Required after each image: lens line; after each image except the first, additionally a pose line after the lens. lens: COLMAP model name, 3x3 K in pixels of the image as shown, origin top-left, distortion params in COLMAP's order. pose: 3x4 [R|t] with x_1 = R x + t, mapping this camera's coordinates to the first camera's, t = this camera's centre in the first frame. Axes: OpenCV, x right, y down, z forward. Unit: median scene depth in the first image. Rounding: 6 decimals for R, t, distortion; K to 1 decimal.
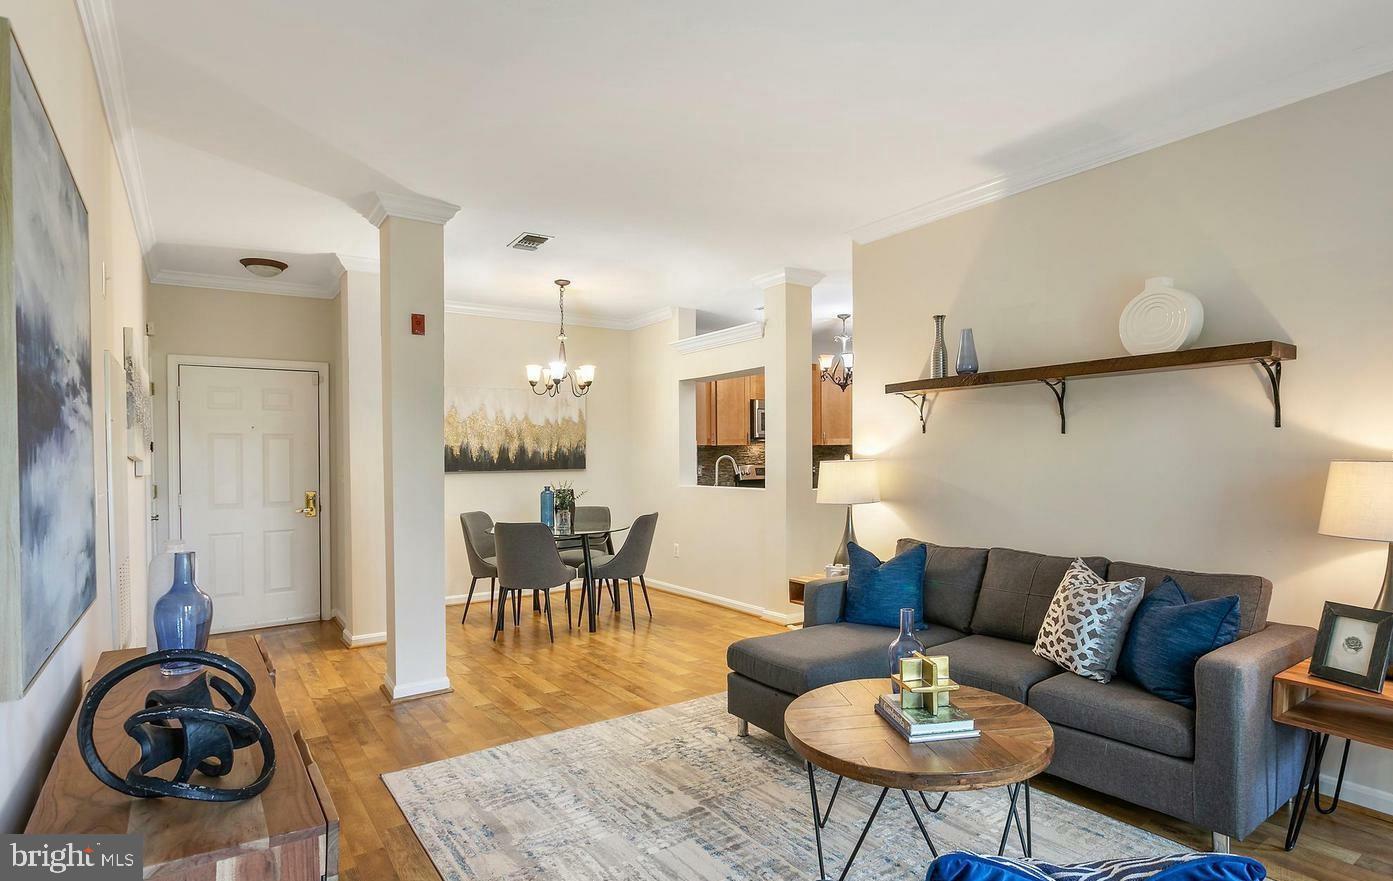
lens RADIAL K [[739.3, 0, 699.8], [0, 739.3, 460.9], [0, 0, 1]] dist [-0.002556, -0.000179]
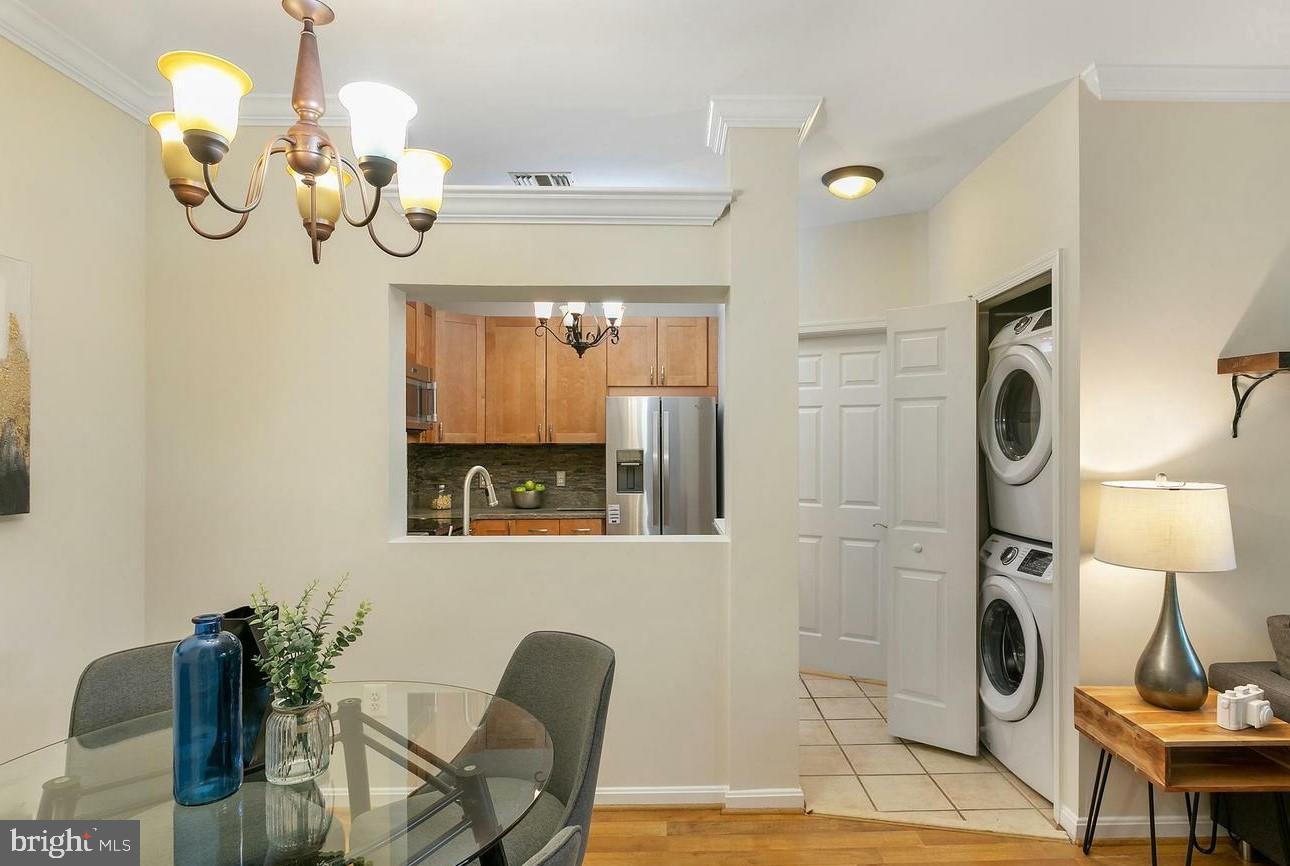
lens RADIAL K [[730.6, 0, 648.8], [0, 730.6, 436.8], [0, 0, 1]] dist [-0.004688, -0.000484]
pose [[0.536369, 0.021763, 0.843703, -0.291844], [0.001531, 0.999641, -0.026758, -0.013010], [-0.843982, 0.015644, 0.536143, 0.666710]]
